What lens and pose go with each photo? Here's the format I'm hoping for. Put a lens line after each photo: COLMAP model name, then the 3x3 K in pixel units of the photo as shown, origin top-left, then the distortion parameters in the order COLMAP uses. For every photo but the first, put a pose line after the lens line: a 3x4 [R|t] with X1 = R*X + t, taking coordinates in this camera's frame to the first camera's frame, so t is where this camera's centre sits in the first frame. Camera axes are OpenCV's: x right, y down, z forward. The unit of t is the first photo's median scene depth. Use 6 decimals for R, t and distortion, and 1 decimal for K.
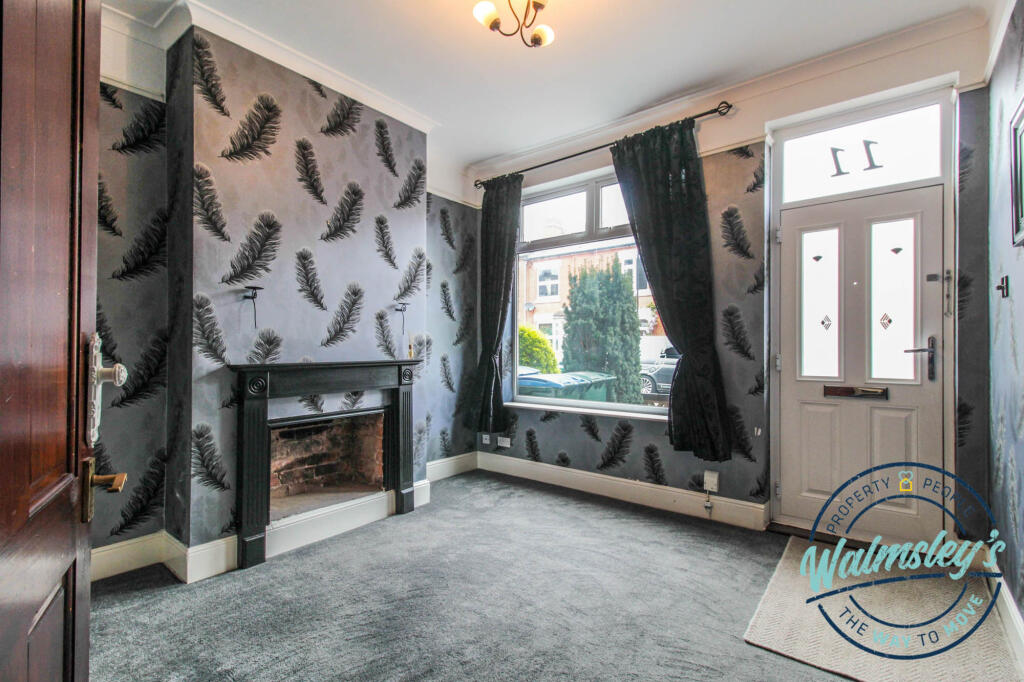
lens RADIAL K [[478.8, 0, 519.8], [0, 478.8, 343.6], [0, 0, 1]] dist [0.010129, -0.005181]
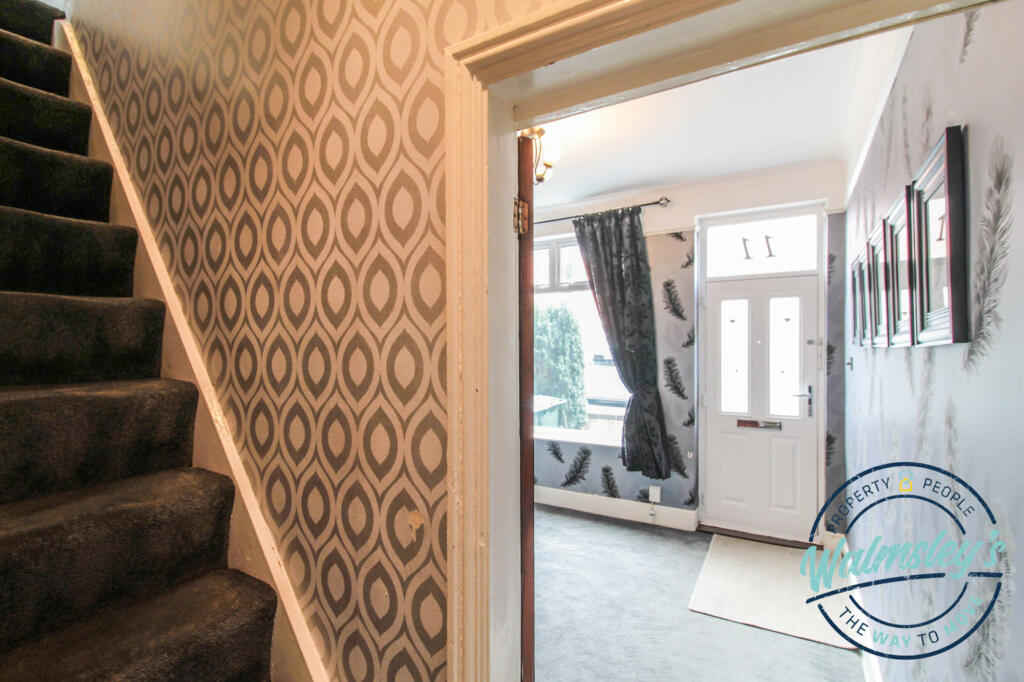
lens RADIAL K [[478.8, 0, 511.8], [0, 478.8, 349.5], [0, 0, 1]] dist [0.010129, -0.005181]
pose [[0.991322, -0.000434, 0.131458, -0.146547], [0.000424, 1.000000, 0.000107, -0.098474], [-0.131458, -0.000050, 0.991322, -0.213730]]
